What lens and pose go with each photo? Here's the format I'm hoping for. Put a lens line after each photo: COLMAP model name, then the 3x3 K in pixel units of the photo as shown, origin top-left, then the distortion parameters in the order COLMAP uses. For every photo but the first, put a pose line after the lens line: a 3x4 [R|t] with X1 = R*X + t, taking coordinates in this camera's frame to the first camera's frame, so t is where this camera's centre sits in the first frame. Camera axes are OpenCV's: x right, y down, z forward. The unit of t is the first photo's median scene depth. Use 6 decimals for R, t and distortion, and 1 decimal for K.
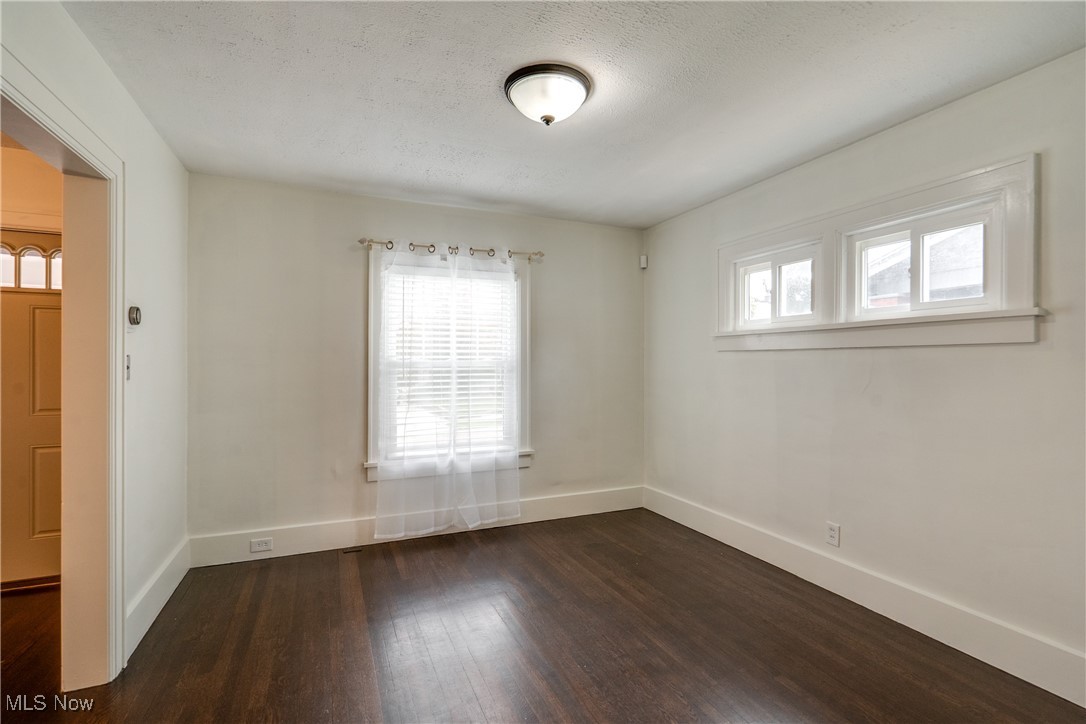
lens RADIAL K [[514.9, 0, 540.1], [0, 514.9, 367.0], [0, 0, 1]] dist [-0.000940, 0.000065]
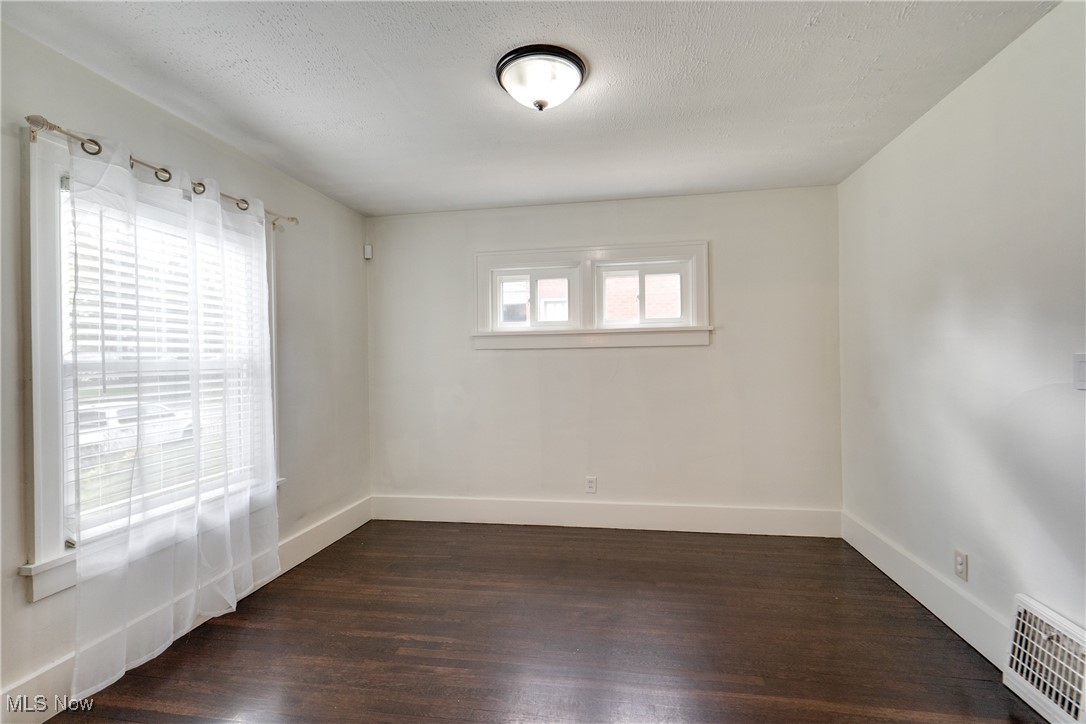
lens RADIAL K [[500.2, 0, 568.4], [0, 500.2, 360.9], [0, 0, 1]] dist [0.002569, 0.001380]
pose [[0.522943, -0.008135, 0.852329, -0.489899], [0.022753, 0.999731, -0.004419, 0.003186], [-0.852064, 0.021704, 0.522988, 0.301751]]
